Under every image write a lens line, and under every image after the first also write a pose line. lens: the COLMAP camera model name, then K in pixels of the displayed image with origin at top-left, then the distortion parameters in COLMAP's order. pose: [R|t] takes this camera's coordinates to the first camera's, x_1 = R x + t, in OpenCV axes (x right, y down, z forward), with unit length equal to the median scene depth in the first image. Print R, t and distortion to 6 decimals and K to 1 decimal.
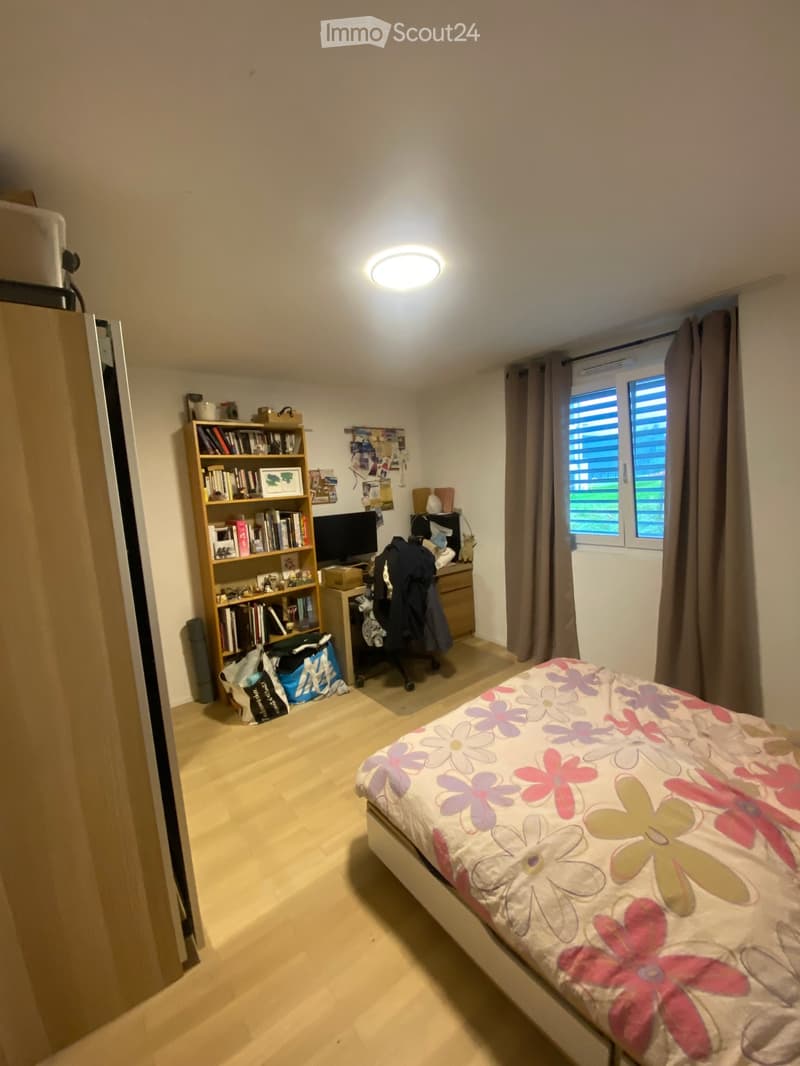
lens RADIAL K [[430.3, 0, 401.6], [0, 430.3, 532.9], [0, 0, 1]] dist [0.026926, -0.000703]
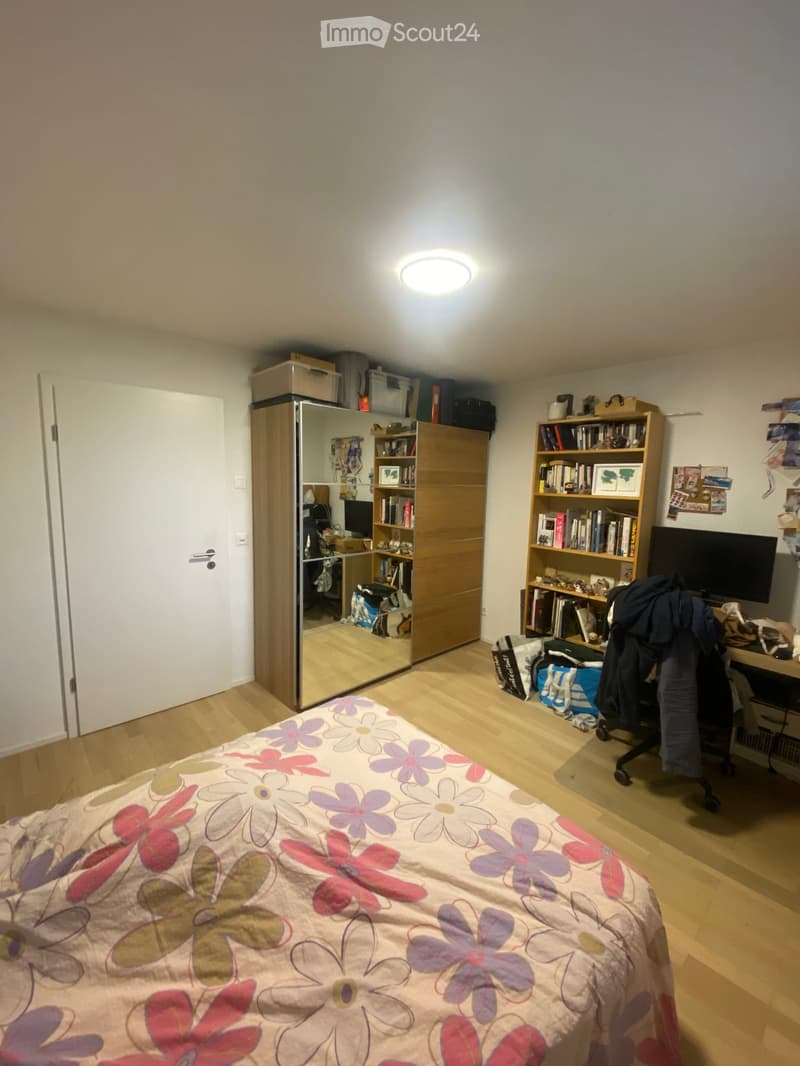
lens RADIAL K [[430.3, 0, 402.2], [0, 430.3, 535.6], [0, 0, 1]] dist [0.026926, -0.000703]
pose [[0.085368, 0.198062, -0.976465, 0.611923], [-0.143281, 0.972296, 0.184690, -0.113741], [0.985993, 0.124142, 0.111382, 0.506966]]
